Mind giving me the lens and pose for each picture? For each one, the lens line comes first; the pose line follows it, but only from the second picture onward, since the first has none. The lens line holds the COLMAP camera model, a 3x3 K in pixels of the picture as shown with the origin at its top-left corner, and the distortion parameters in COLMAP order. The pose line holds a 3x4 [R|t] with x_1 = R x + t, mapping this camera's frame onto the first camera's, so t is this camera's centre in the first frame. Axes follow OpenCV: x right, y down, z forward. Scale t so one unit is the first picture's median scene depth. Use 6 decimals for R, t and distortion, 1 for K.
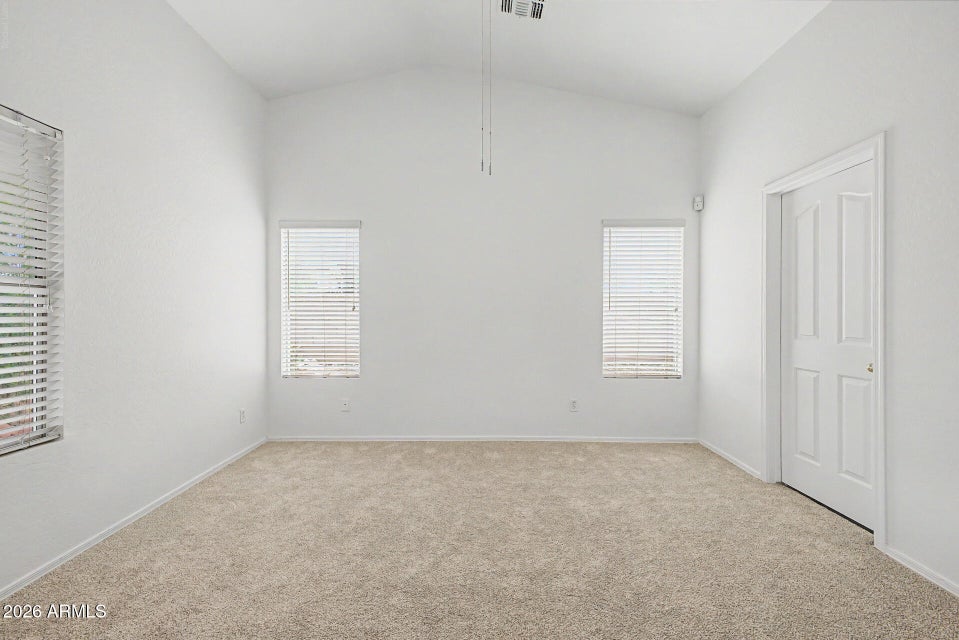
lens RADIAL K [[377.7, 0, 478.1], [0, 377.7, 316.4], [0, 0, 1]] dist [0.027651, -0.000324]
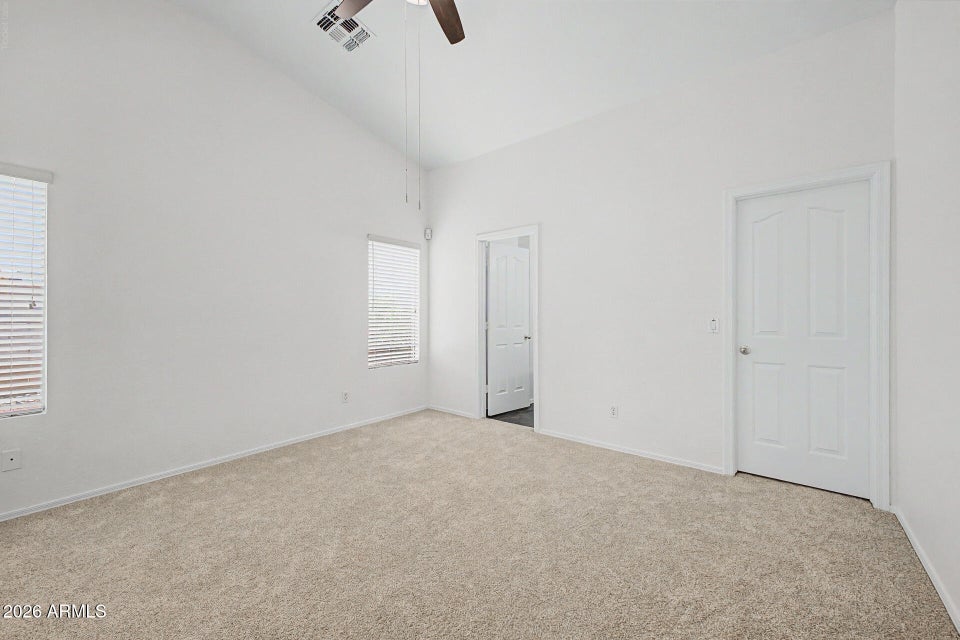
lens RADIAL K [[378.1, 0, 478.6], [0, 378.1, 316.4], [0, 0, 1]] dist [0.027651, -0.000324]
pose [[0.627769, -0.002740, 0.778395, -0.385508], [0.004023, 0.999992, 0.000275, 0.000774], [-0.778389, 0.002959, 0.627775, 0.001982]]
